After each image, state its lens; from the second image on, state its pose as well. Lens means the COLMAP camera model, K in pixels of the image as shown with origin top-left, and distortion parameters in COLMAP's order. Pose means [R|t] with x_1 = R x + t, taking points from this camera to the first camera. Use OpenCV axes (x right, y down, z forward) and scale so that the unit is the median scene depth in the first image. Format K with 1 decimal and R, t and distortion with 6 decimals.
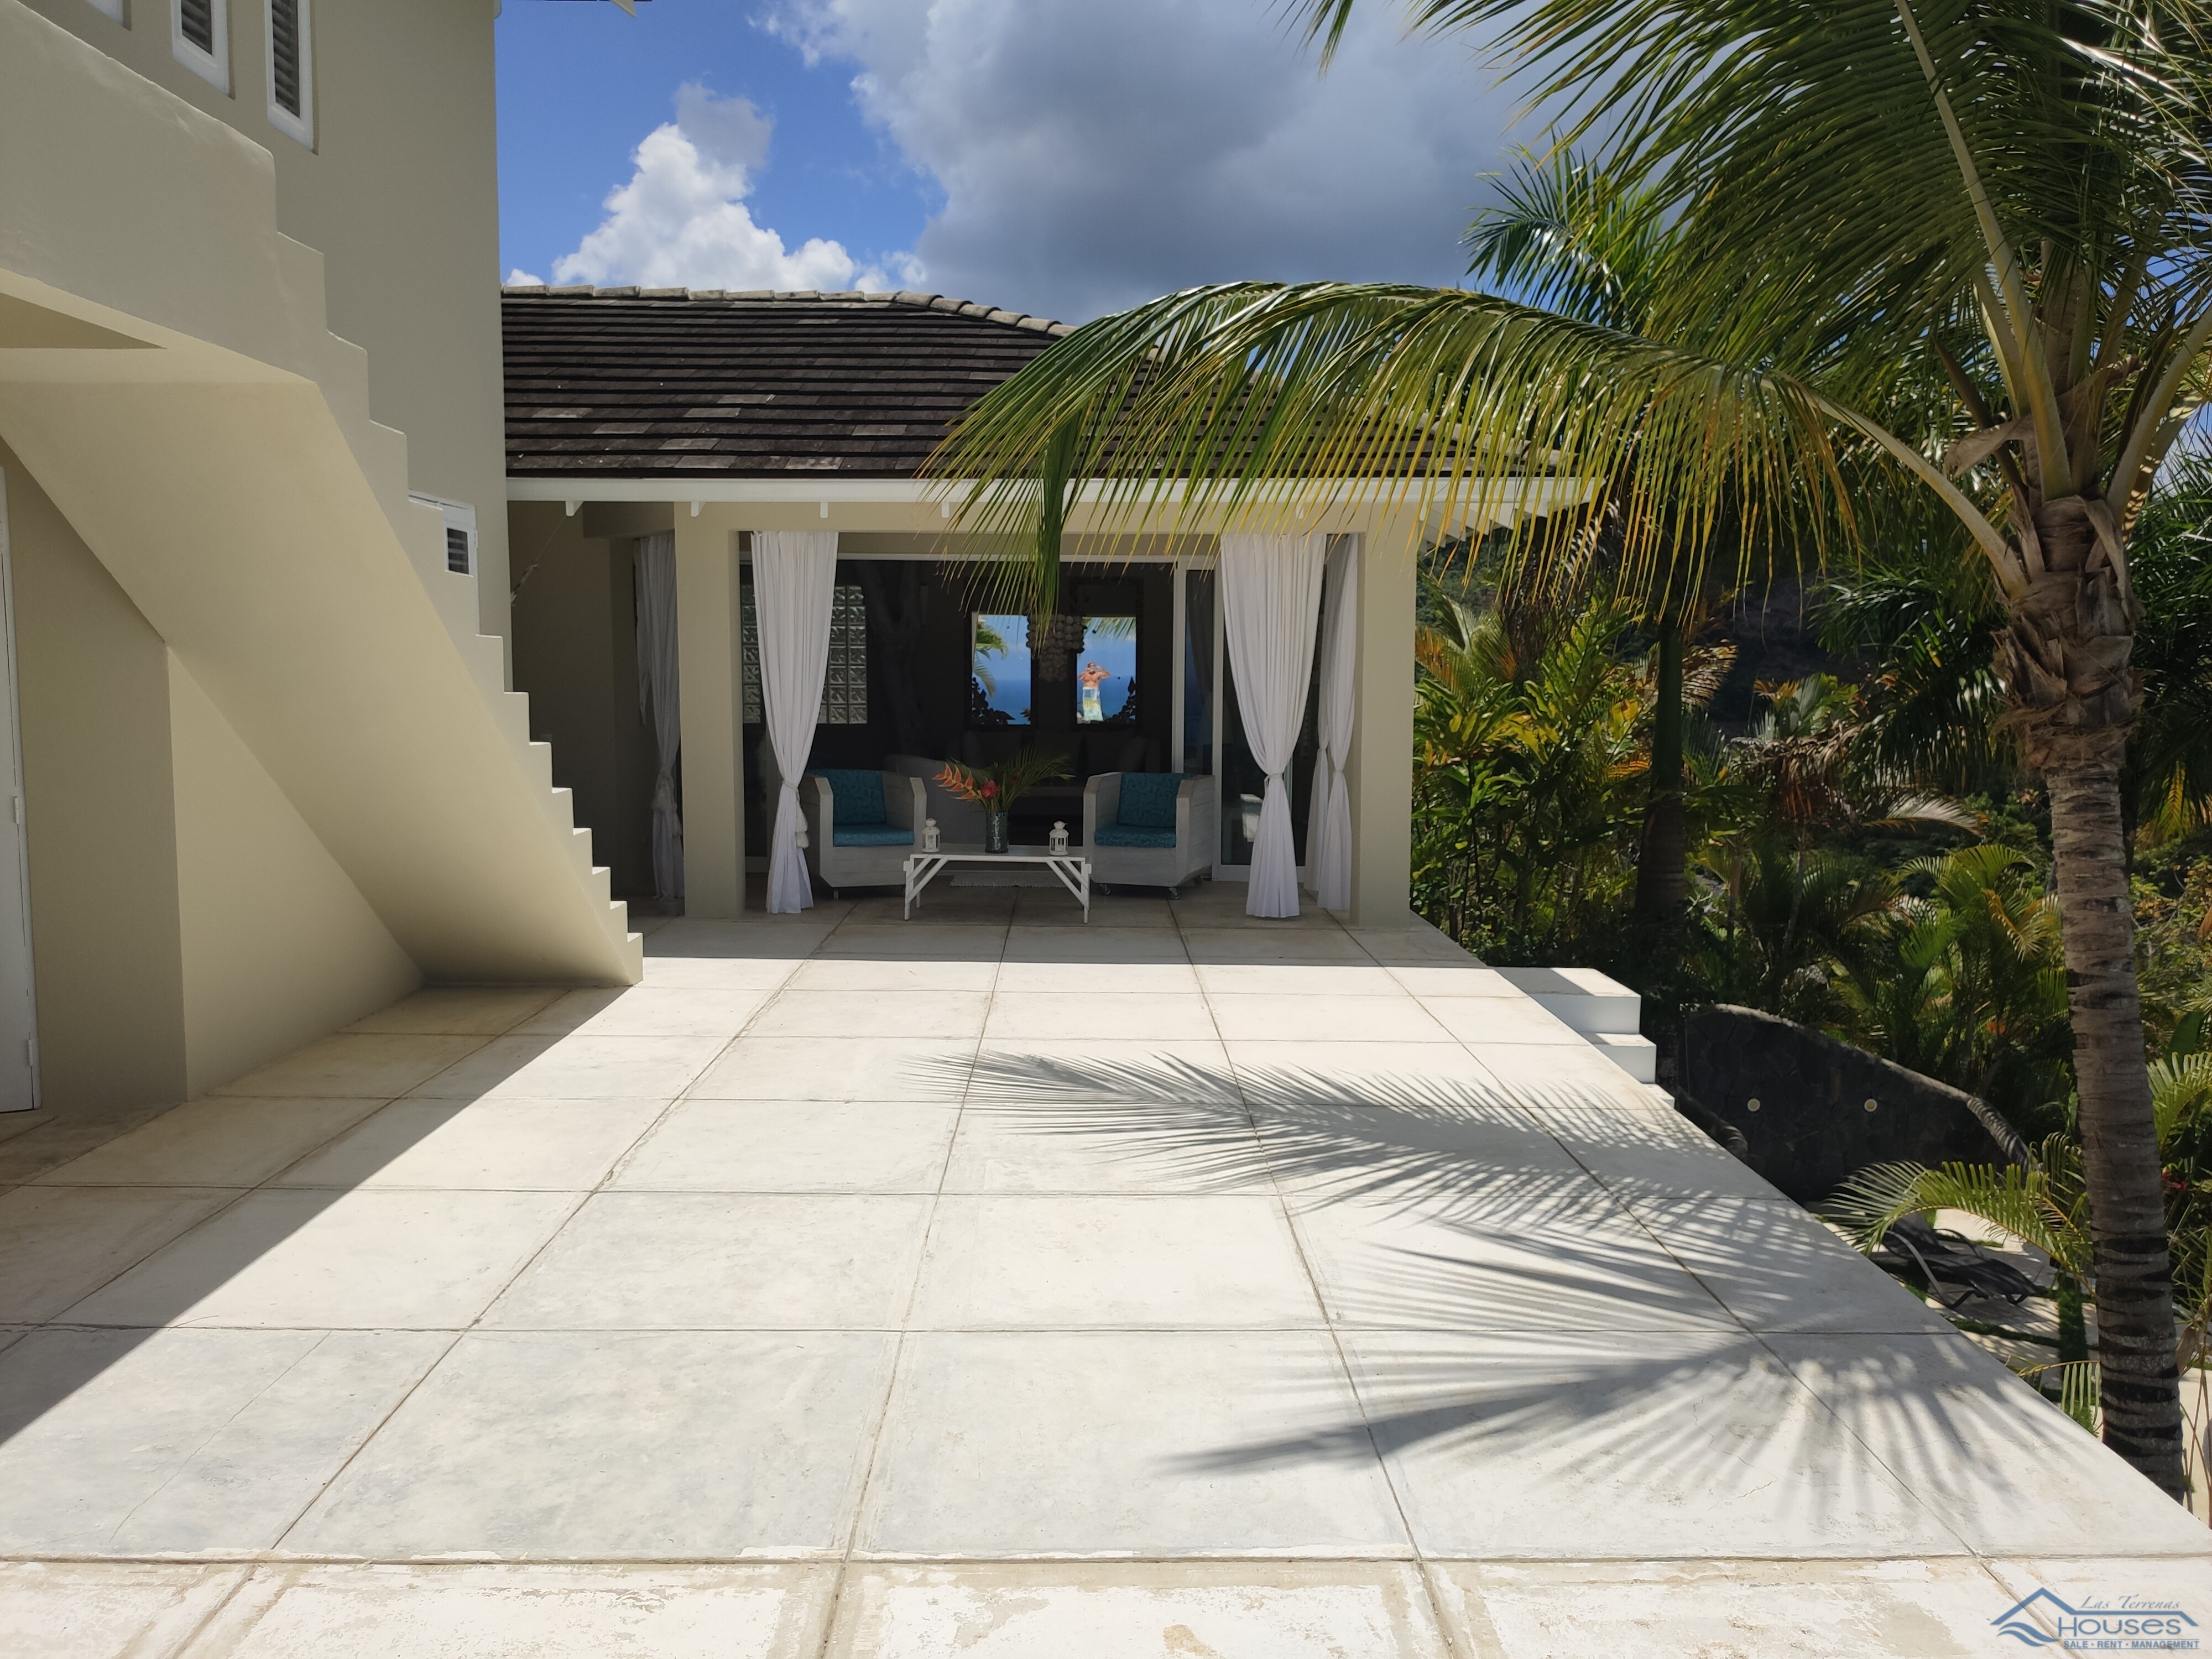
lens RADIAL K [[1693.7, 0, 1106.5], [0, 1693.7, 820.3], [0, 0, 1]] dist [0.074266, -0.106924]
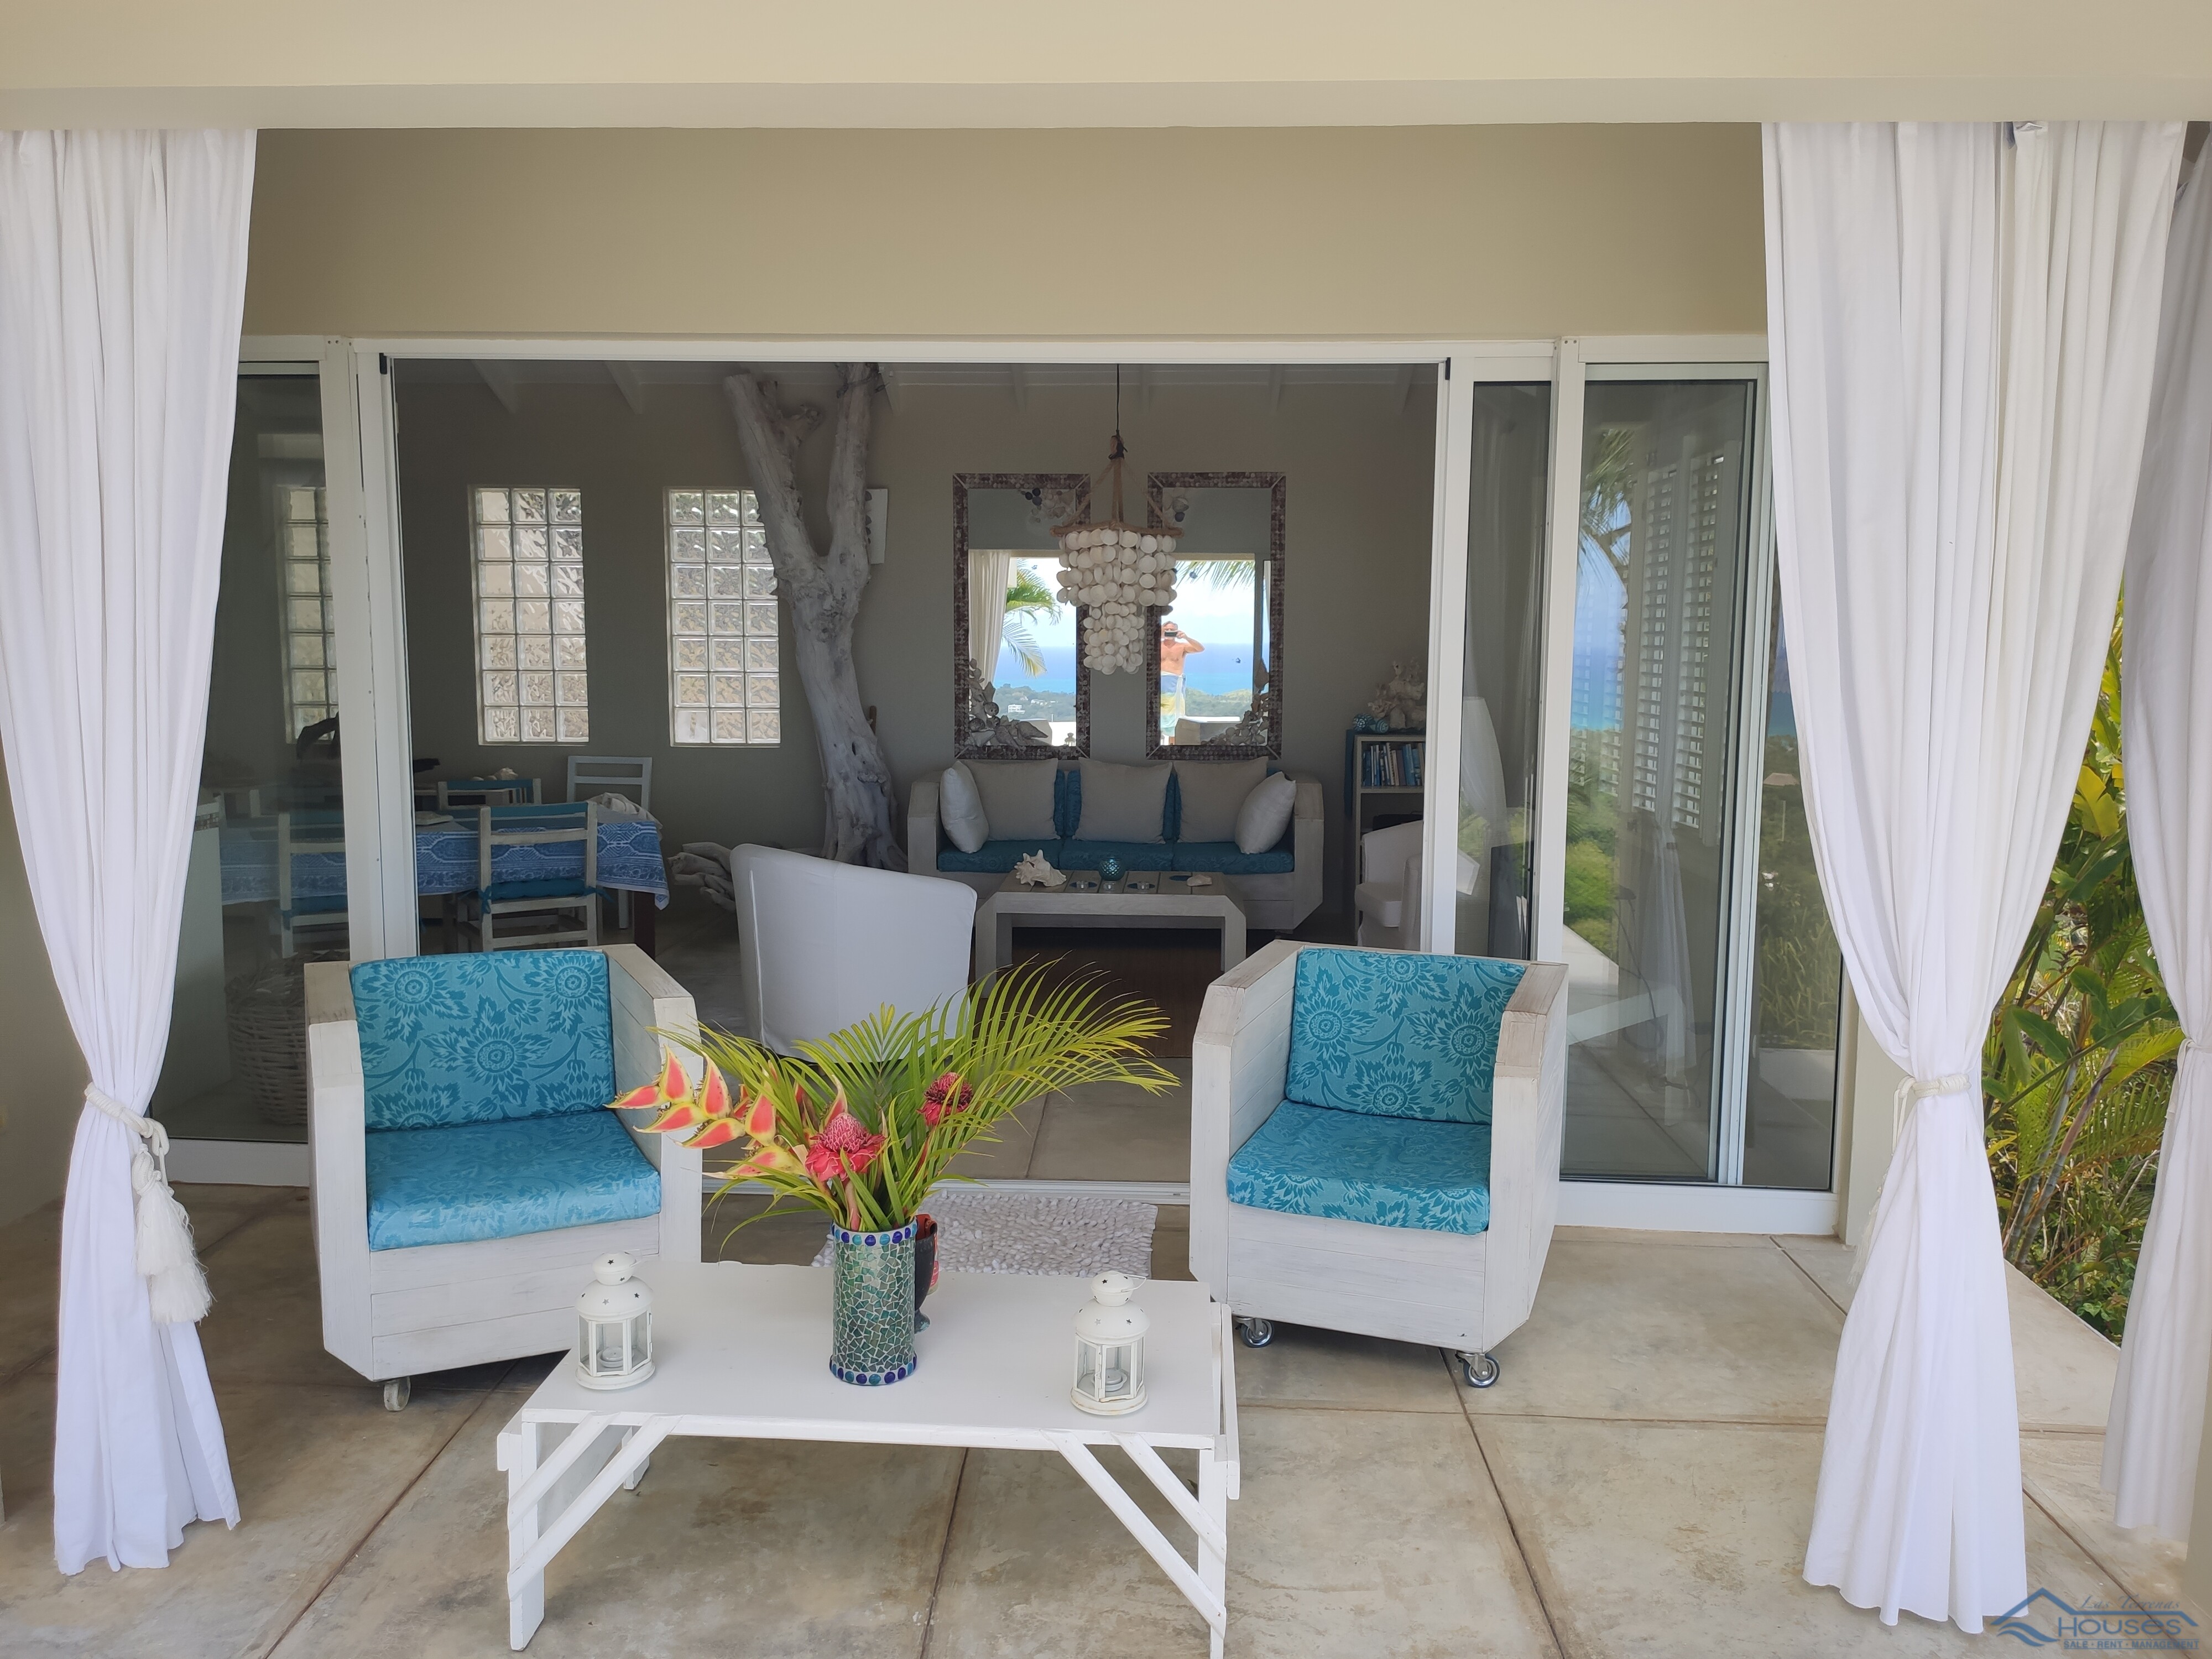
lens RADIAL K [[1693.7, 0, 1111.6], [0, 1693.7, 824.6], [0, 0, 1]] dist [0.074266, -0.106924]
pose [[0.999142, 0.001776, -0.041389, -0.014740], [-0.000812, 0.999729, 0.023283, -0.061131], [0.041419, -0.023229, 0.998872, 0.631104]]
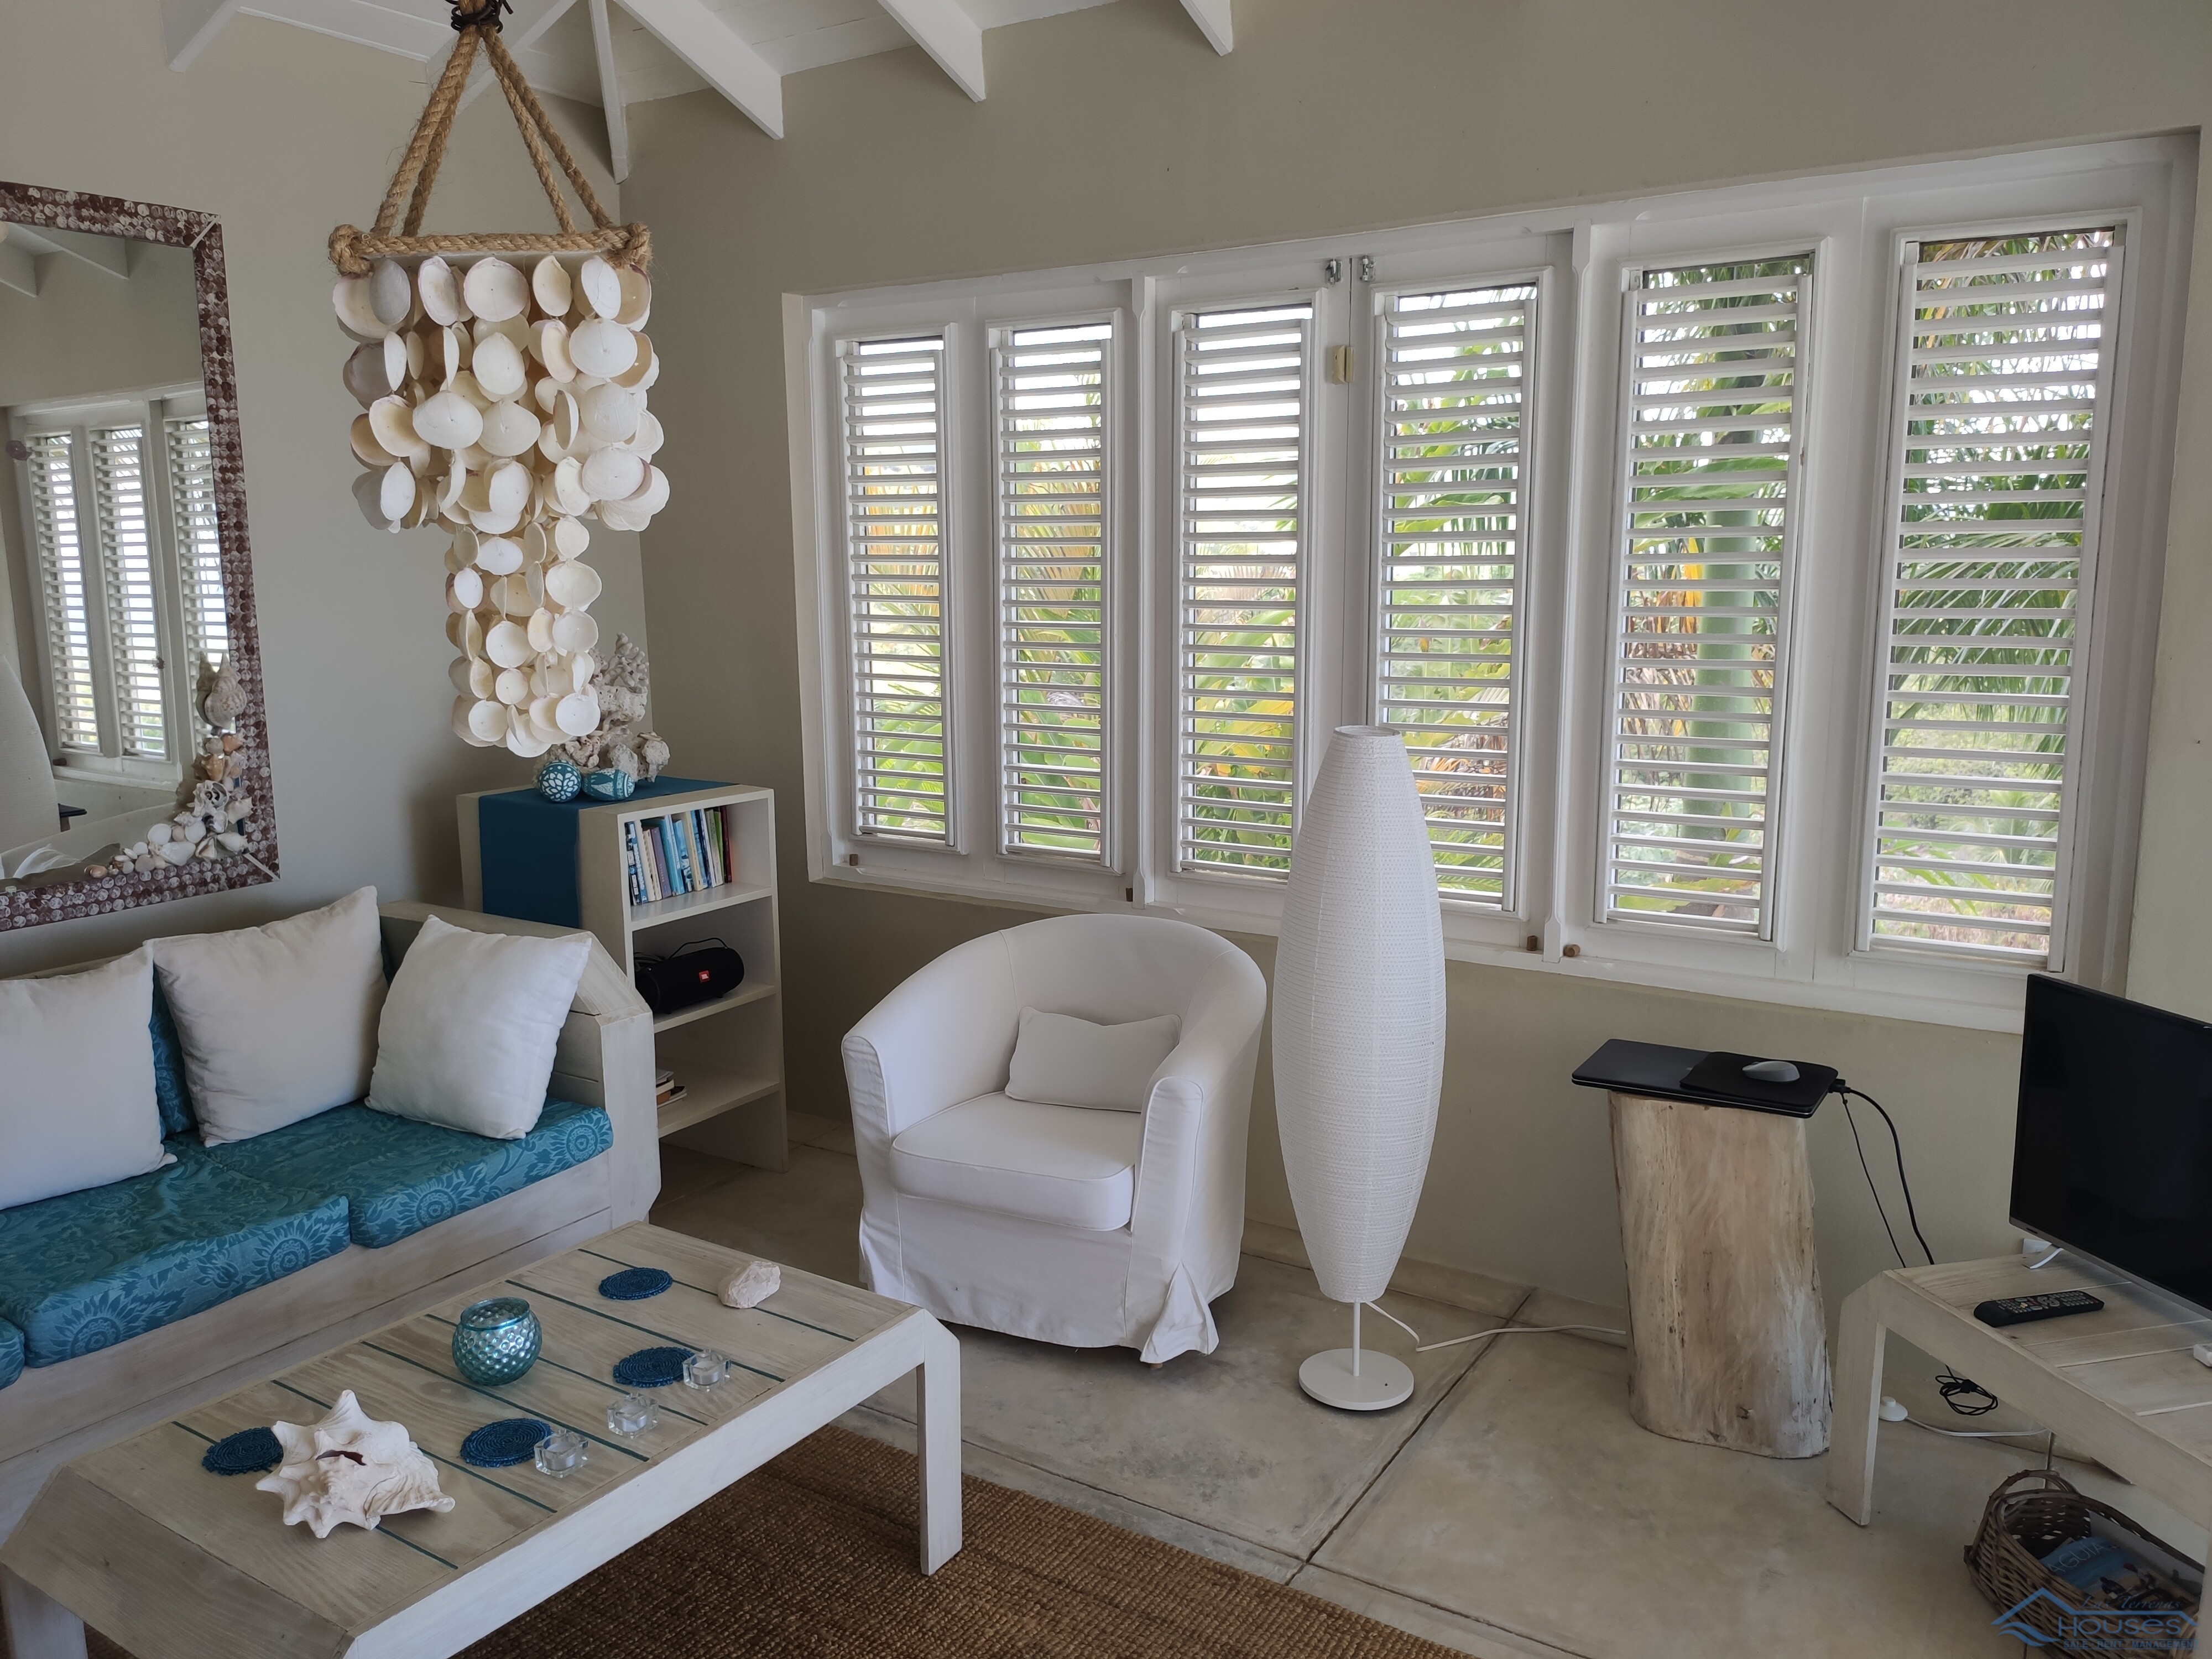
lens RADIAL K [[1693.7, 0, 1147.8], [0, 1693.7, 815.8], [0, 0, 1]] dist [0.074266, -0.106924]
pose [[0.532765, -0.142202, 0.834230, -0.150761], [0.085390, 0.989783, 0.114184, -0.106182], [-0.841944, 0.010402, 0.539465, 1.038958]]
